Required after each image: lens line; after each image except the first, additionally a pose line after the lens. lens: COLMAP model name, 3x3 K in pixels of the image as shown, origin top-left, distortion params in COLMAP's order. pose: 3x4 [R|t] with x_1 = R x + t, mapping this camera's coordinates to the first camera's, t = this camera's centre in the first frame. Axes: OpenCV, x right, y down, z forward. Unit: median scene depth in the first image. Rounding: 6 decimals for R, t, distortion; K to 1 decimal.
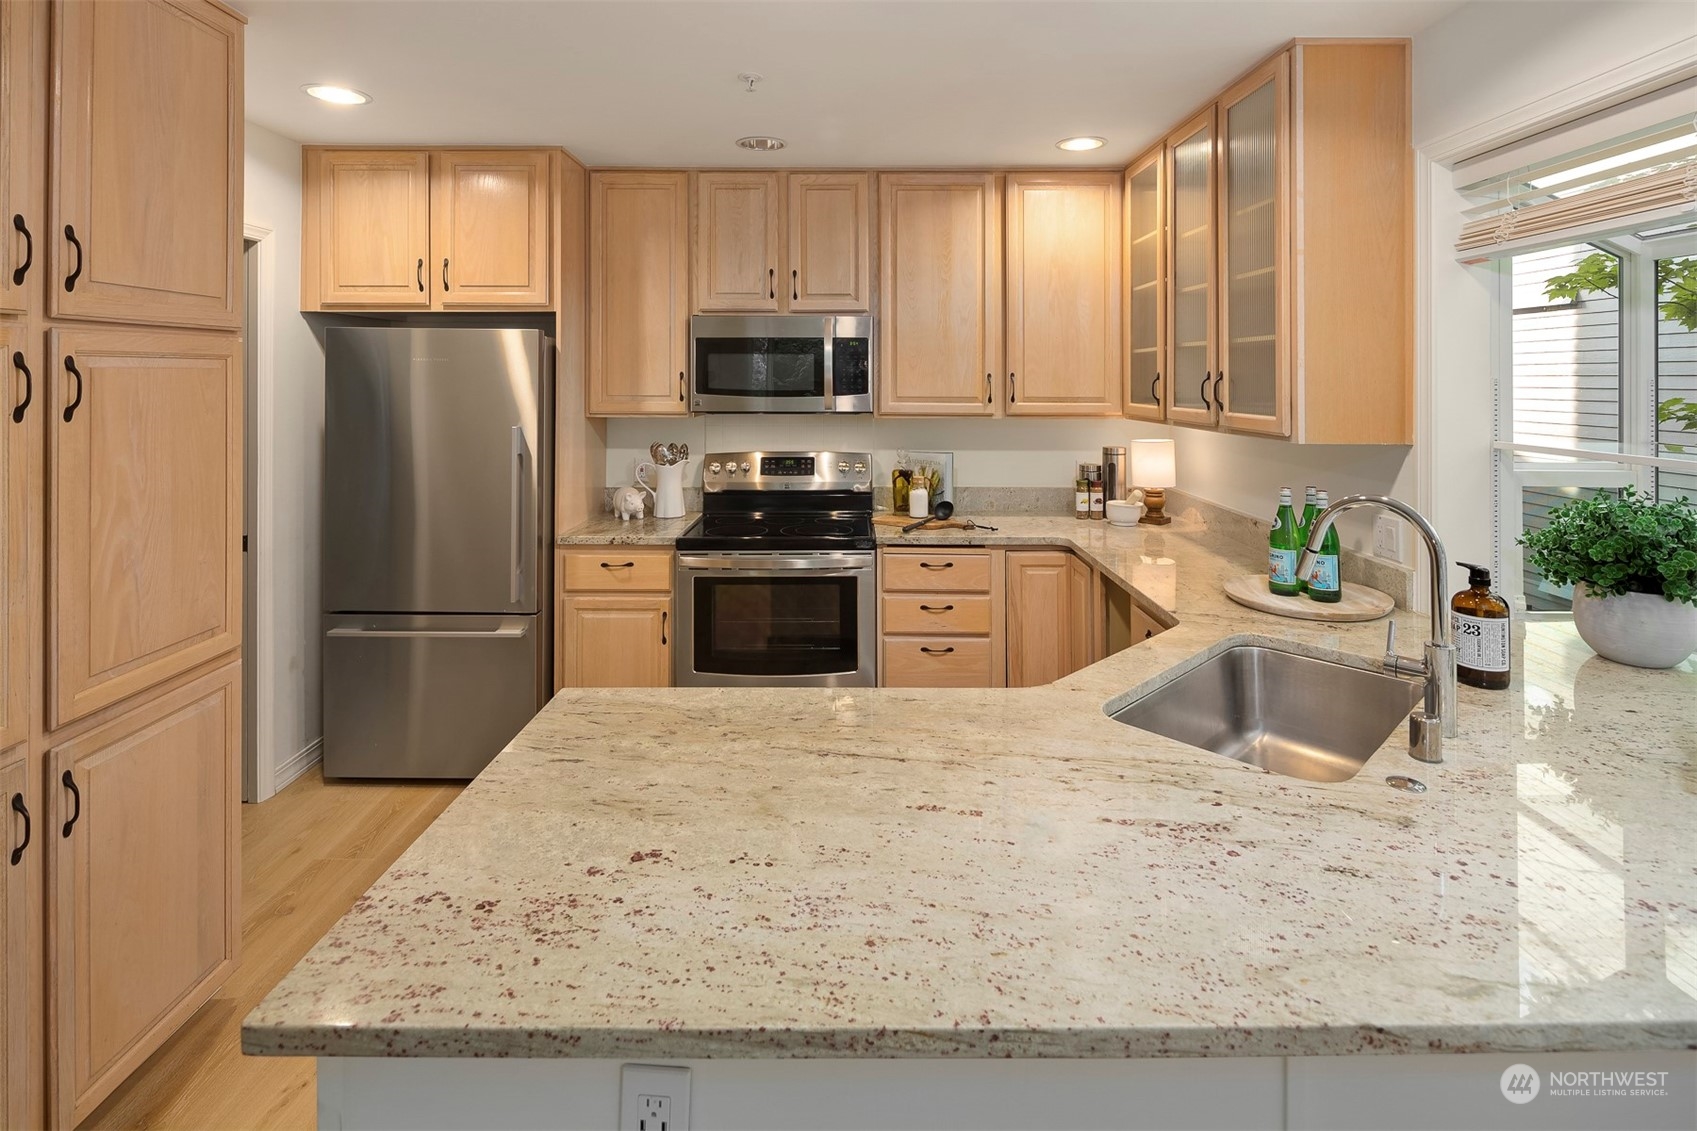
lens RADIAL K [[803.9, 0, 846.7], [0, 803.9, 381.7], [0, 0, 1]] dist [0.000825, -0.001039]
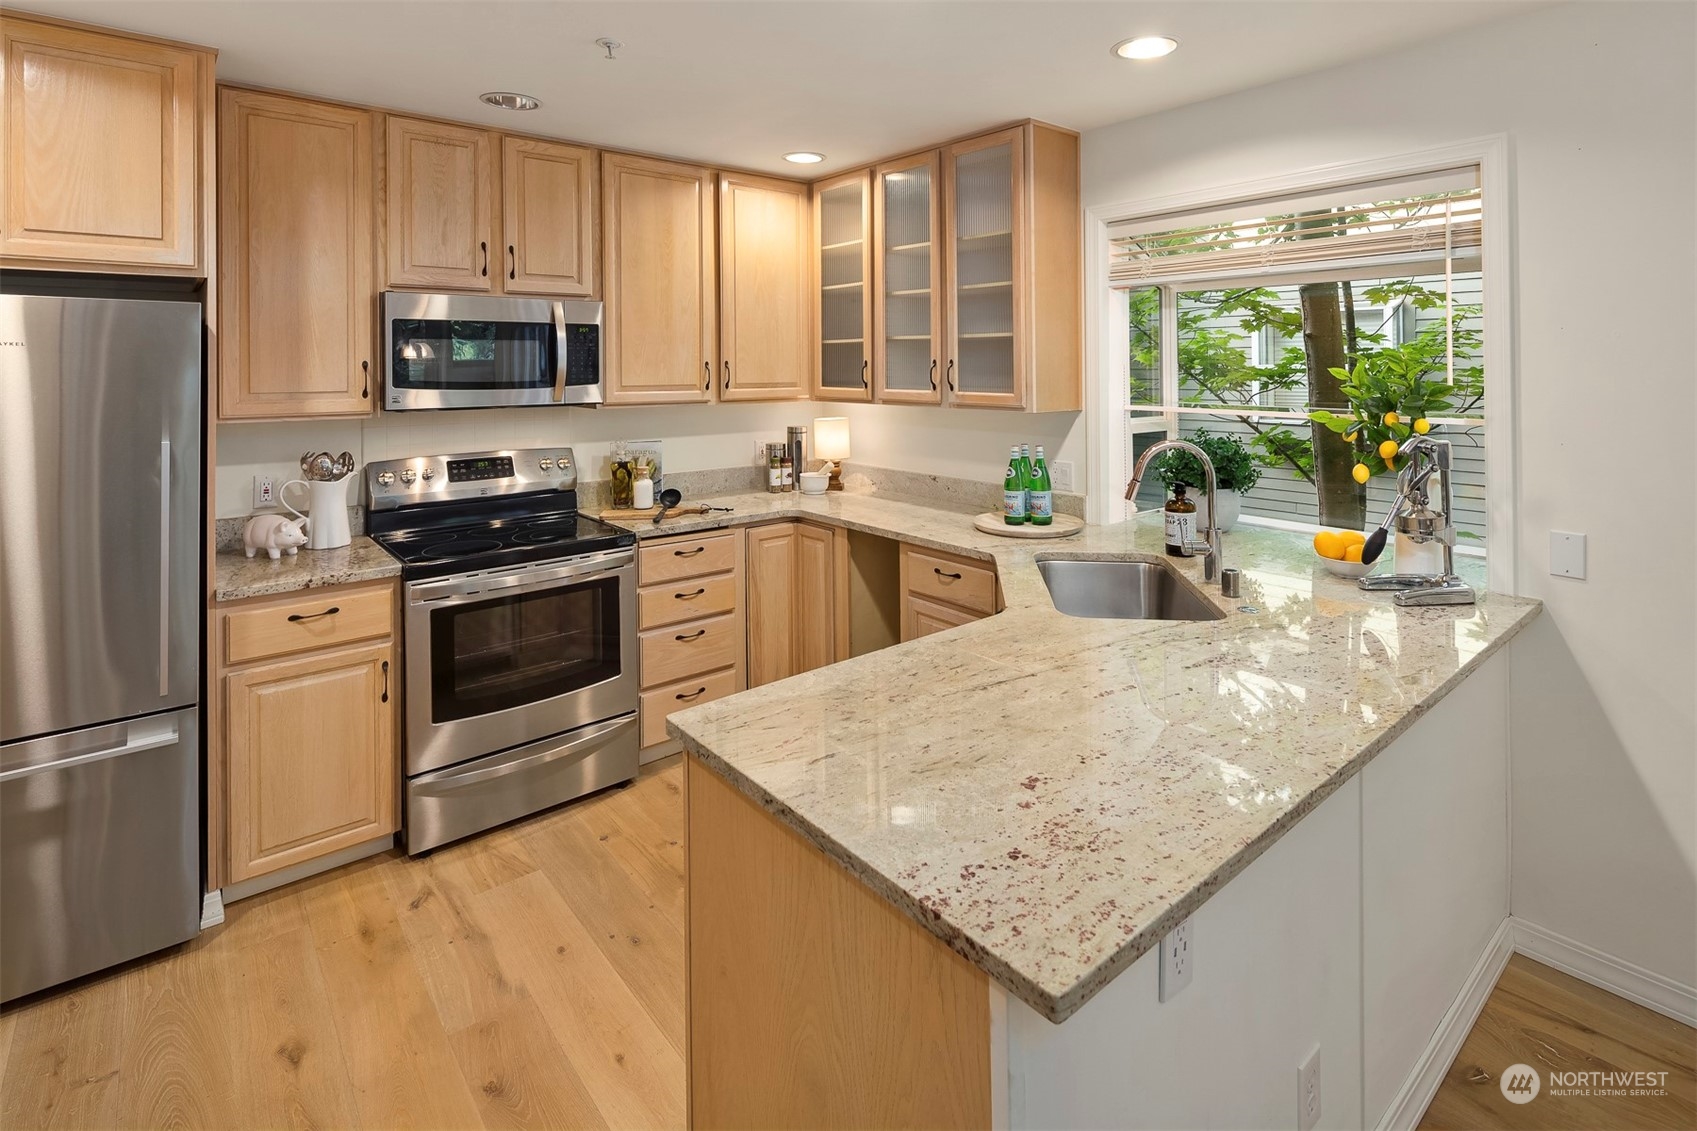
lens RADIAL K [[816.0, 0, 837.1], [0, 816.0, 363.1], [0, 0, 1]] dist [-0.000247, -0.001206]
pose [[0.776434, -0.005029, 0.630178, -0.362494], [0.008951, 0.999955, -0.003048, -0.003569], [-0.630134, 0.008007, 0.776445, 0.078855]]
